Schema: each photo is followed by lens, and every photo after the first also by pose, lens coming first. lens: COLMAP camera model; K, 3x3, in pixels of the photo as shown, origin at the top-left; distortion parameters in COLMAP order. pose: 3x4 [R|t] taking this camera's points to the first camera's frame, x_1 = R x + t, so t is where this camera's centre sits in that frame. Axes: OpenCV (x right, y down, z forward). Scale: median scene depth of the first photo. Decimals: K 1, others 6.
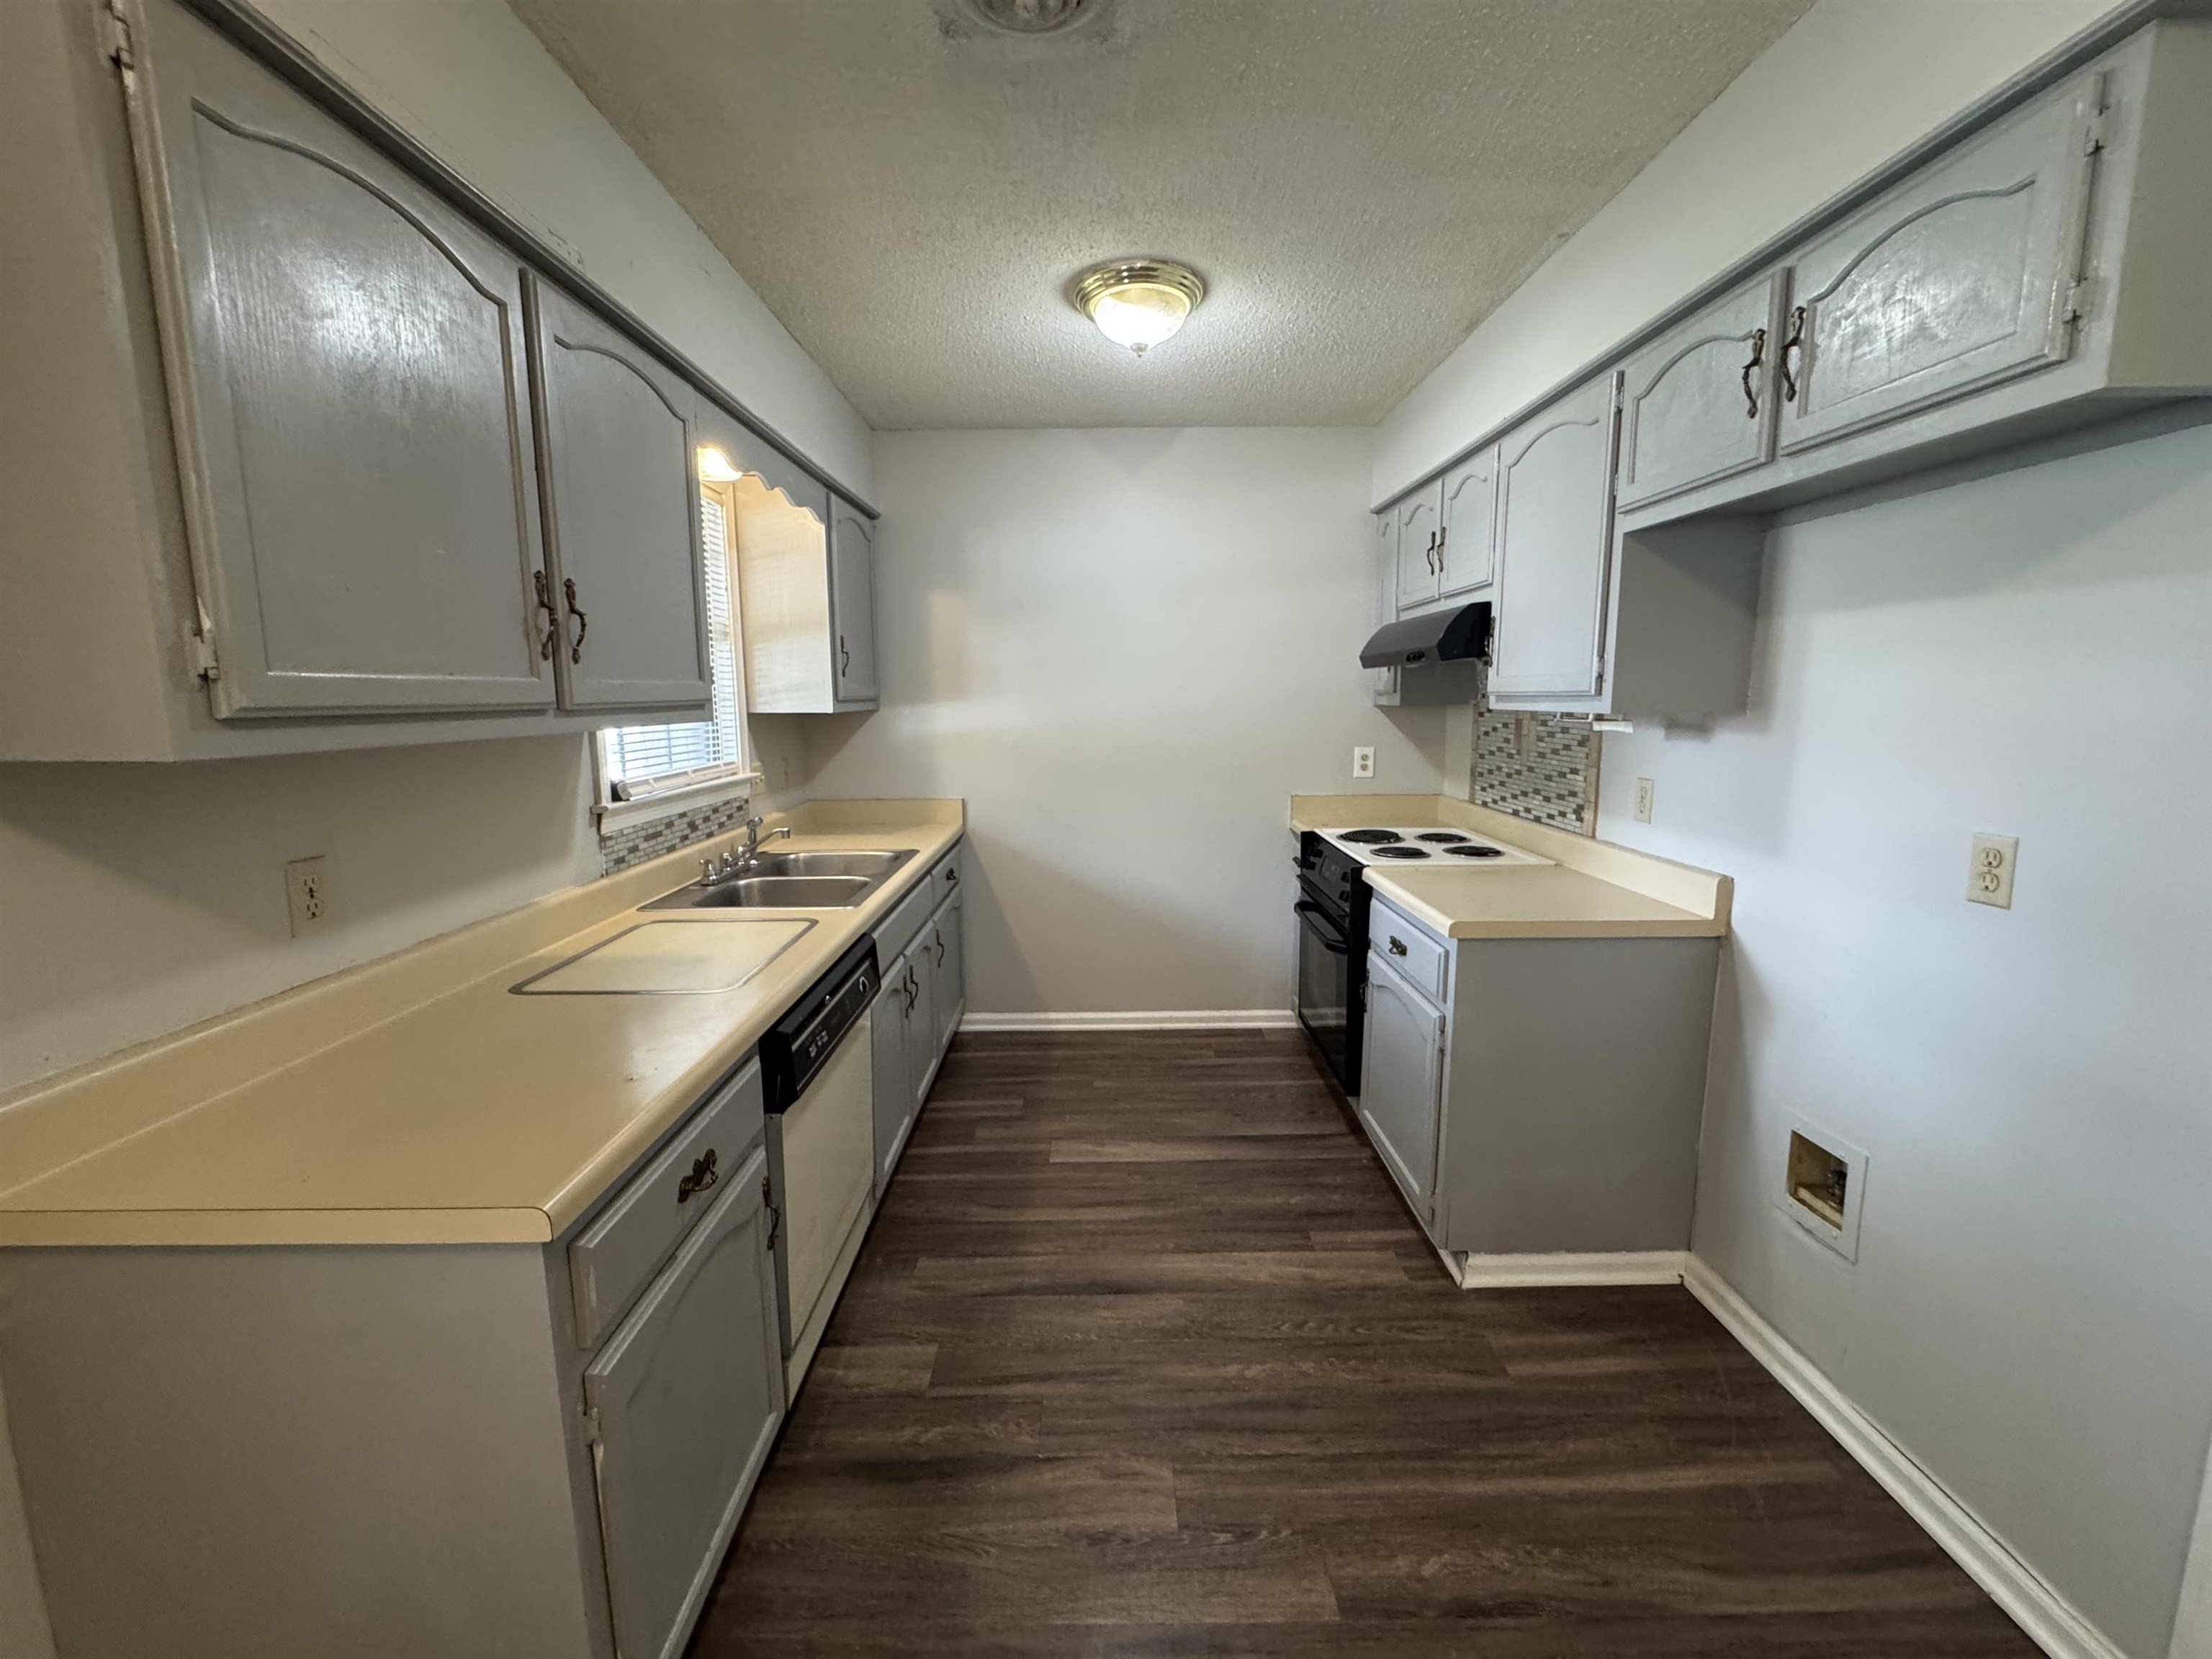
lens RADIAL K [[889.0, 0, 1106.0], [0, 889.0, 829.5], [0, 0, 1]] dist [0.002209, 0.000326]
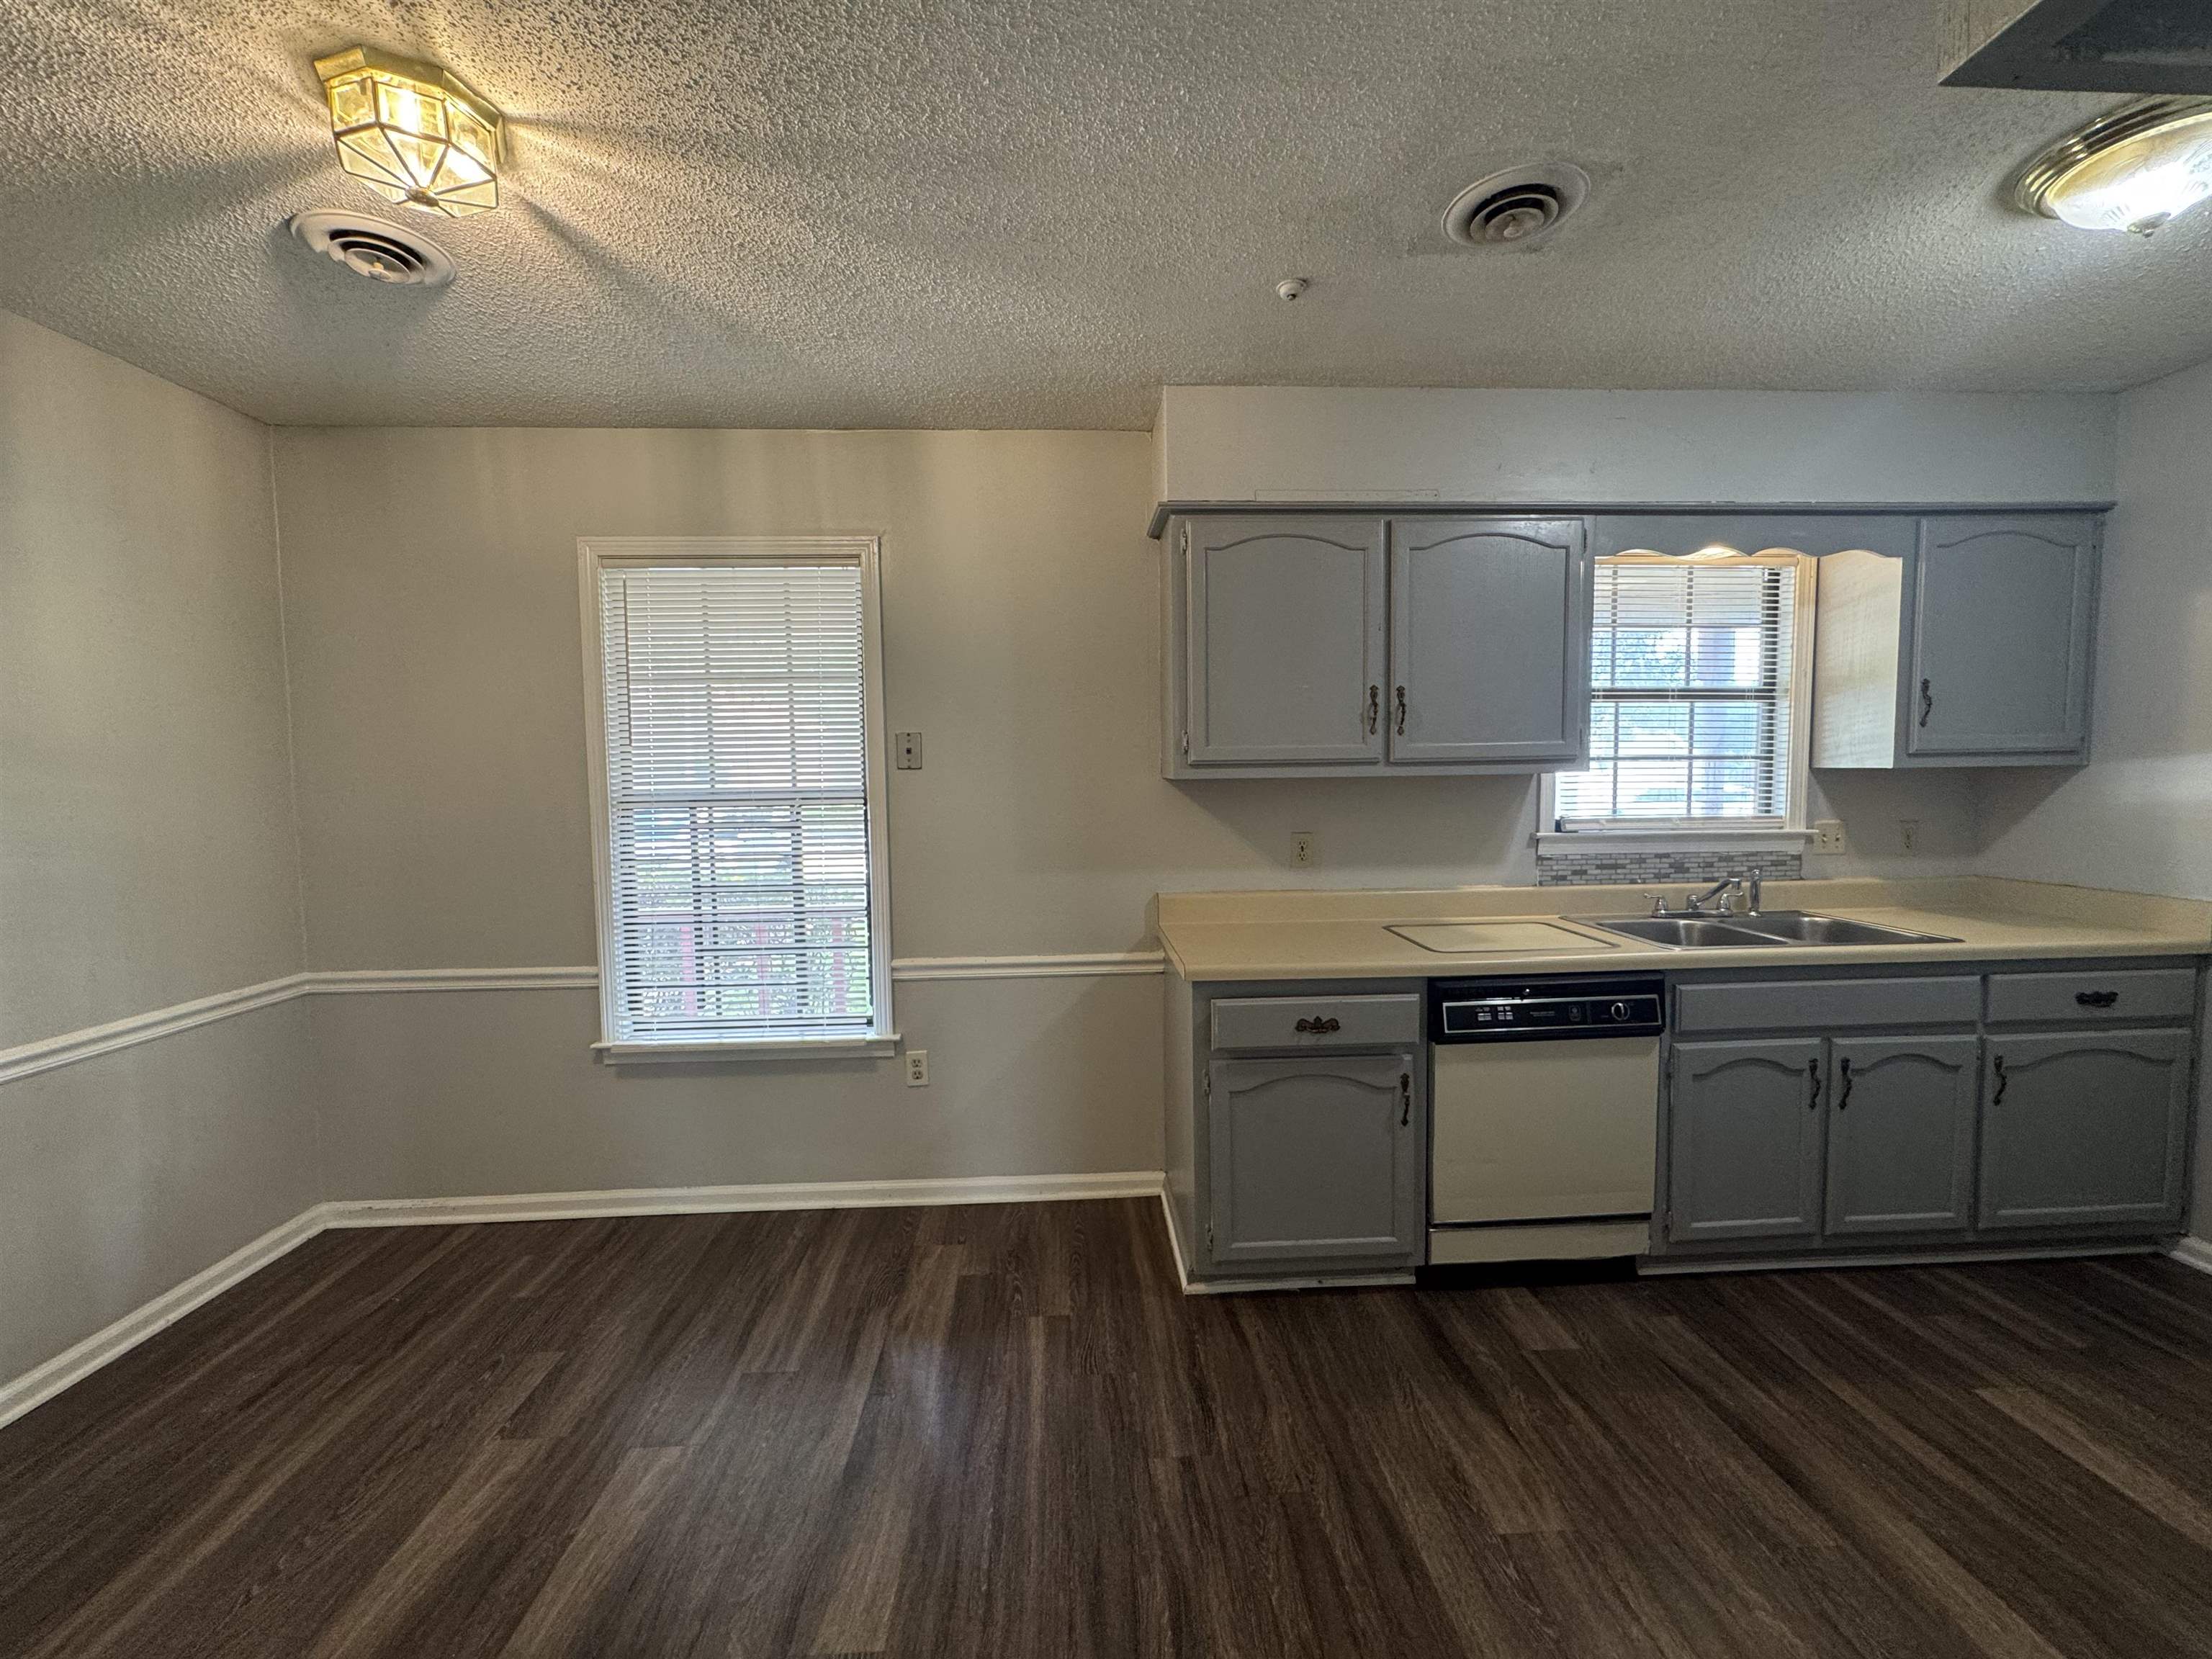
lens RADIAL K [[889.0, 0, 1106.0], [0, 889.0, 829.5], [0, 0, 1]] dist [0.002209, 0.000326]
pose [[0.044716, 0.072029, -0.996400, 0.663391], [-0.138601, 0.988199, 0.065216, -0.025801], [0.989338, 0.135186, 0.054171, 0.234827]]
